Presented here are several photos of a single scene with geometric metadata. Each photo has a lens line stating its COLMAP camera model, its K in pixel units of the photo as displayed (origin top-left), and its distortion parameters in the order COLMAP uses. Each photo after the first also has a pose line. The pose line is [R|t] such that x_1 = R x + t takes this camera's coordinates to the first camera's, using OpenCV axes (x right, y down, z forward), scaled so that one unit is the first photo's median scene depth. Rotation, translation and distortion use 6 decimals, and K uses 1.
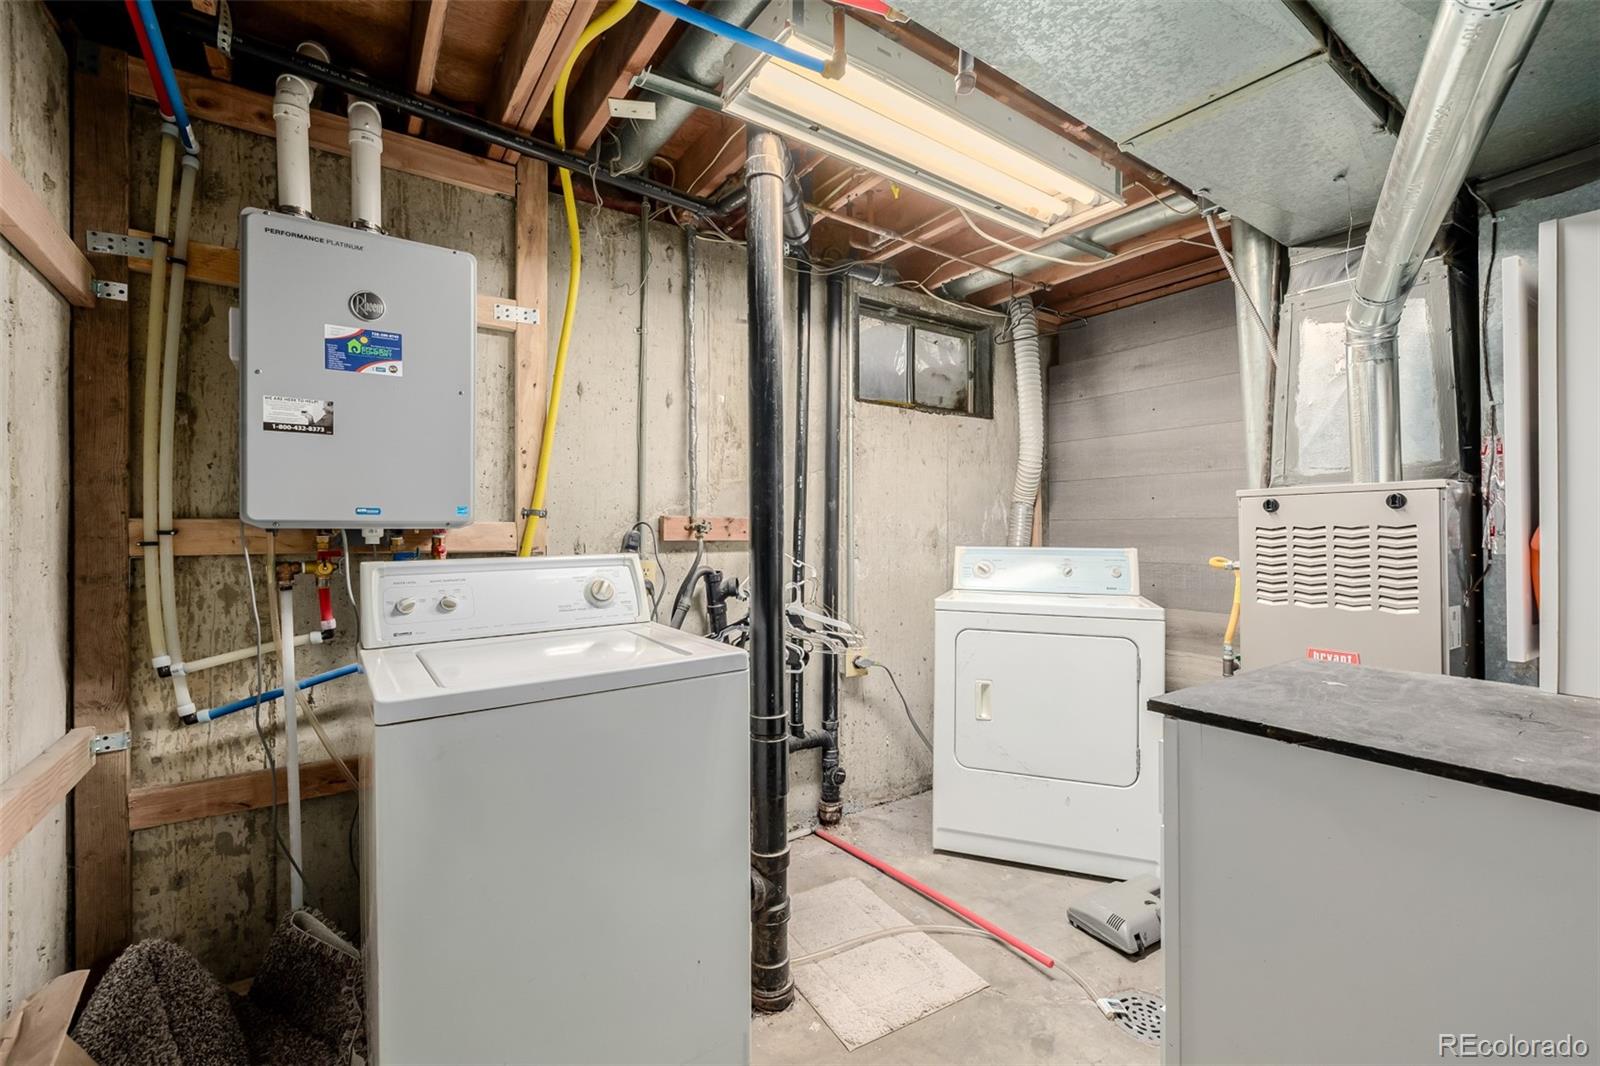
lens RADIAL K [[676.8, 0, 803.9], [0, 676.8, 531.1], [0, 0, 1]] dist [0.004233, -0.001921]
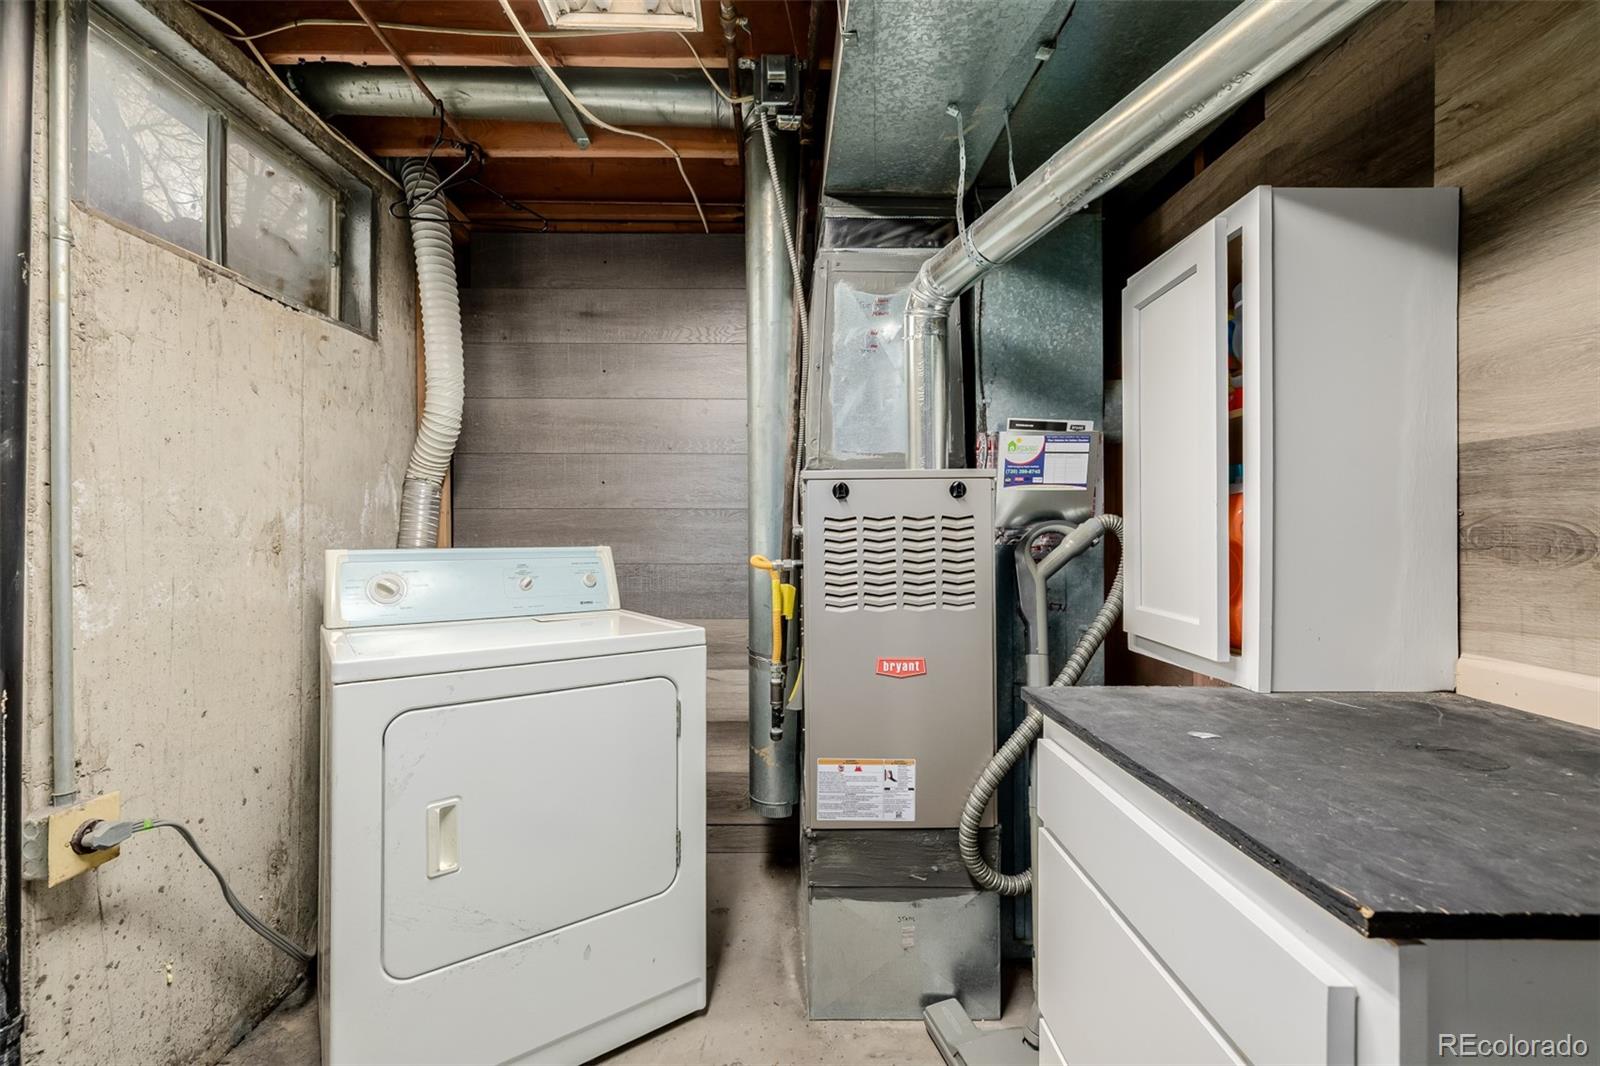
lens RADIAL K [[676.8, 0, 786.4], [0, 676.8, 527.1], [0, 0, 1]] dist [0.004233, -0.001921]
pose [[0.572424, -0.000347, 0.819958, -0.014792], [0.000500, 1.000000, 0.000074, 0.003816], [-0.819958, 0.000367, 0.572424, 0.377288]]
